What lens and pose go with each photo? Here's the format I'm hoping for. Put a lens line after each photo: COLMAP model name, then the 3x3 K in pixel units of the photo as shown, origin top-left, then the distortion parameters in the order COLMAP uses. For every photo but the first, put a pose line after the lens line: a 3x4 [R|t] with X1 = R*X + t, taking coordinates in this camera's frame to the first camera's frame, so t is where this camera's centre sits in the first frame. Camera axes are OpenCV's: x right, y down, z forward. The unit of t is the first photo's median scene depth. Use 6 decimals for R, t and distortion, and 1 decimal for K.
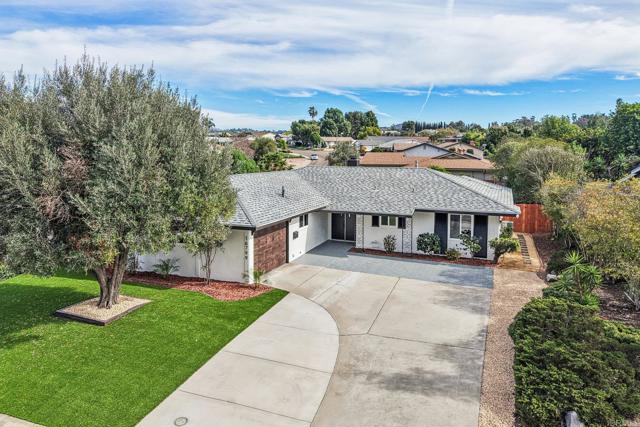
lens RADIAL K [[434.6, 0, 321.0], [0, 434.6, 199.0], [0, 0, 1]] dist [0.002797, -0.003128]
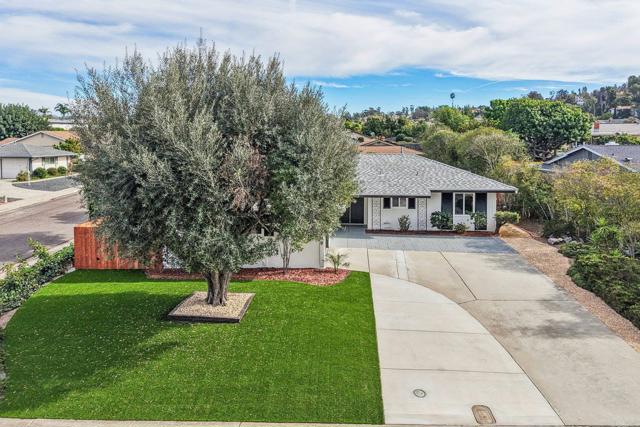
lens RADIAL K [[439.7, 0, 310.9], [0, 439.7, 165.4], [0, 0, 1]] dist [-0.000810, 0.002290]
pose [[0.955692, -0.023666, 0.293415, -0.399944], [0.038673, 0.998218, -0.045450, 0.000204], [-0.291816, 0.054784, 0.954904, 0.015098]]
